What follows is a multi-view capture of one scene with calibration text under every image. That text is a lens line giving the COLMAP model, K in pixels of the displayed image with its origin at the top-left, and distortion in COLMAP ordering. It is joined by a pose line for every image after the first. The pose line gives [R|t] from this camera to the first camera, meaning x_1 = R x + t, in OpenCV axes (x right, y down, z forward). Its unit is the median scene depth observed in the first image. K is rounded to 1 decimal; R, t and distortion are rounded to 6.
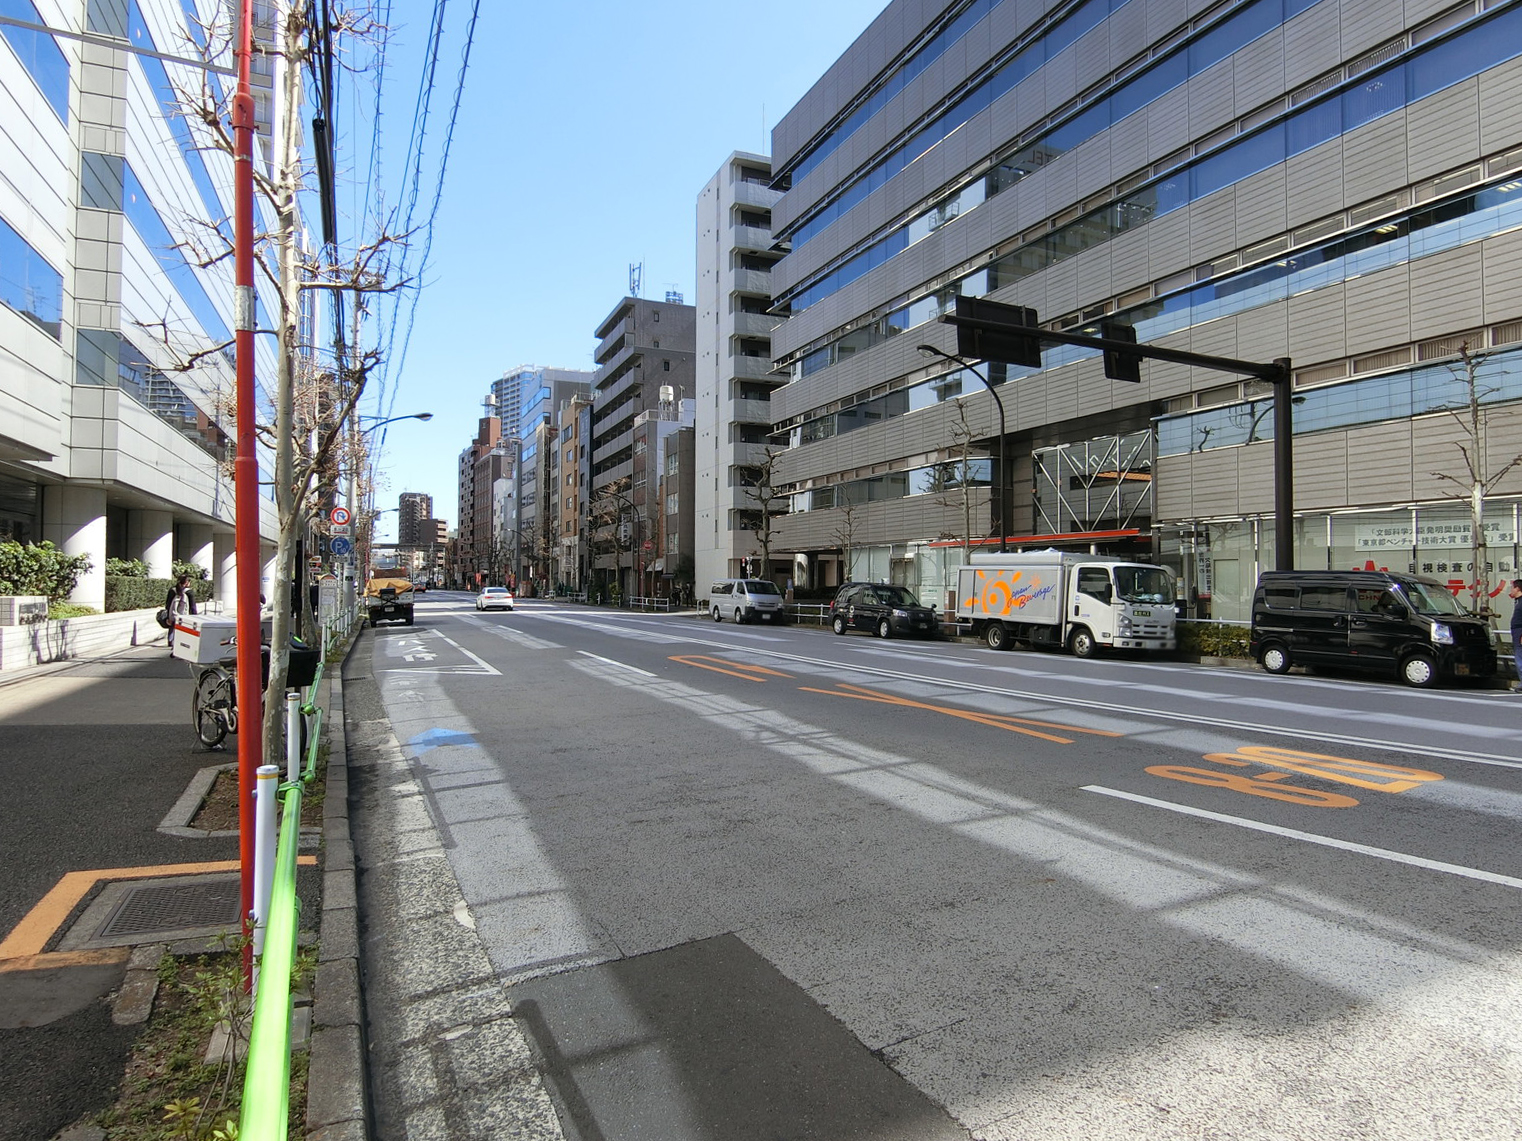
lens RADIAL K [[840.0, 0, 763.3], [0, 840.0, 565.3], [0, 0, 1]] dist [-0.000248, -0.000095]
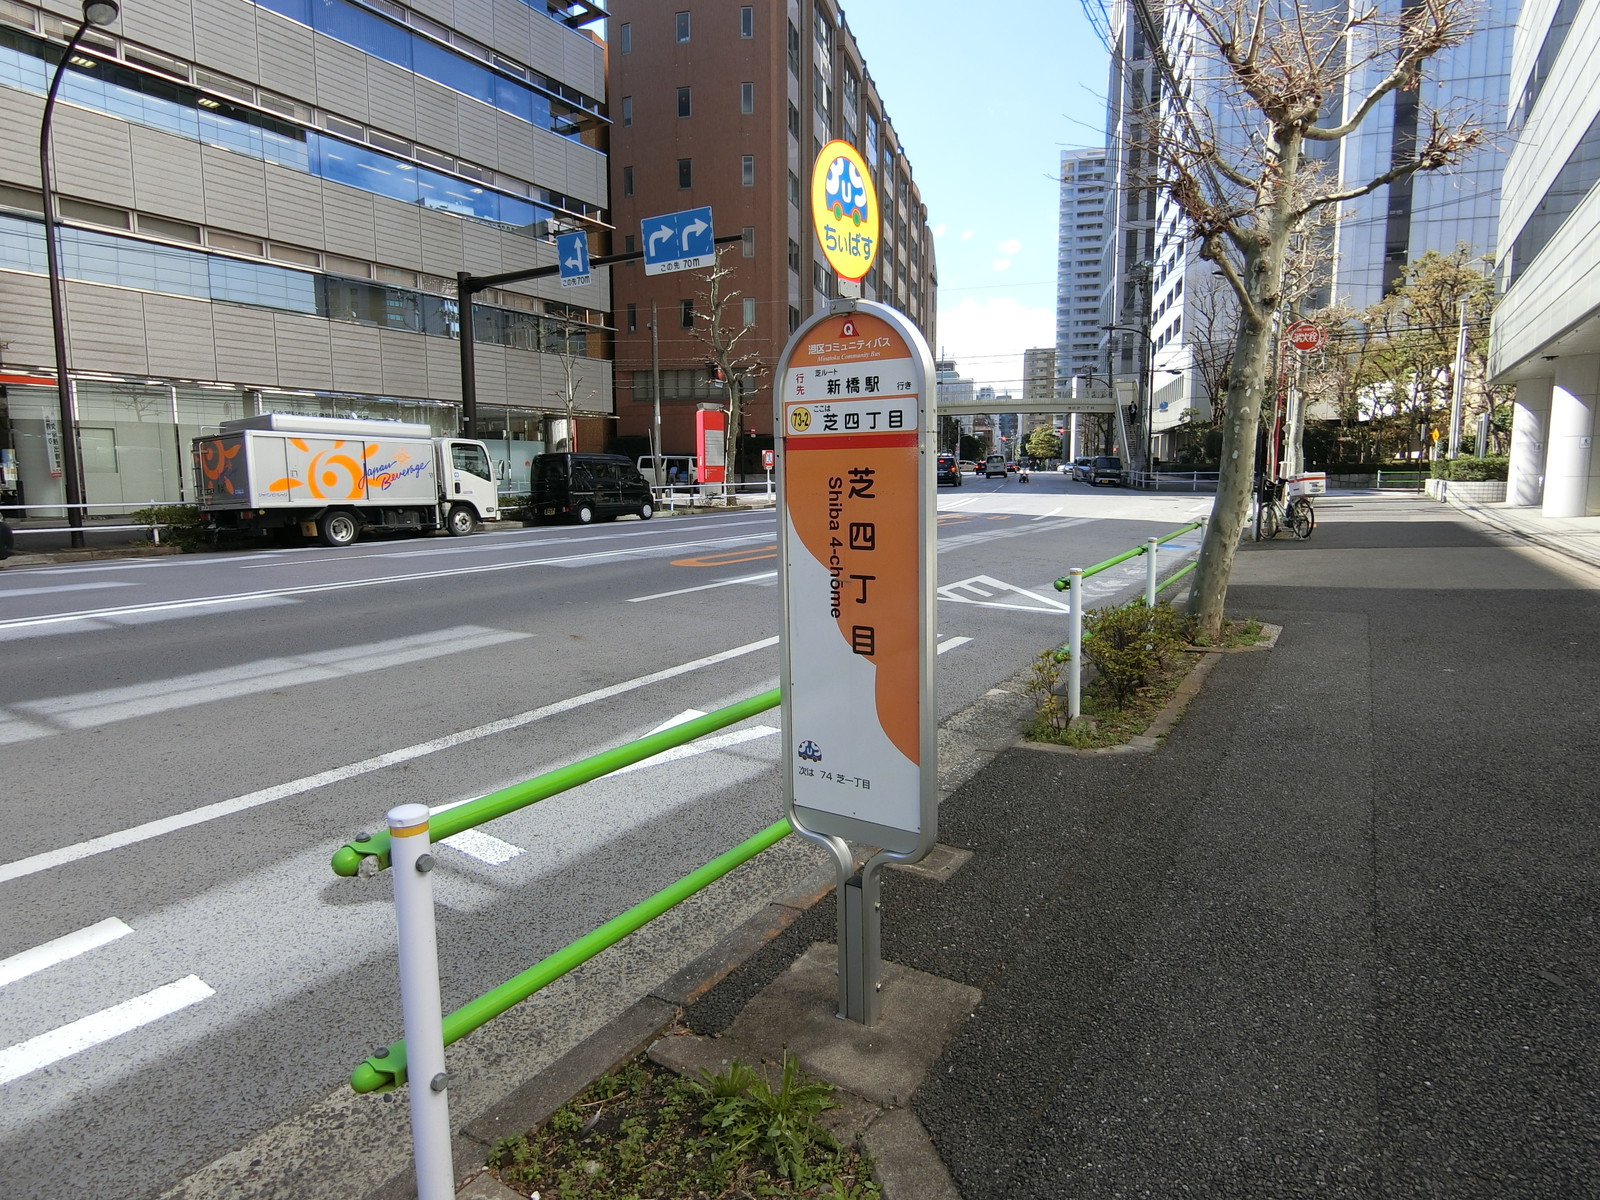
lens RADIAL K [[883.0, 0, 799.9], [0, 883.0, 600.0], [0, 0, 1]] dist [-0.000248, -0.000095]
pose [[-0.529072, -0.114886, 0.840764, -0.681107], [-0.007507, 0.991388, 0.130744, 0.045743], [-0.848544, 0.062861, -0.525378, 1.193255]]
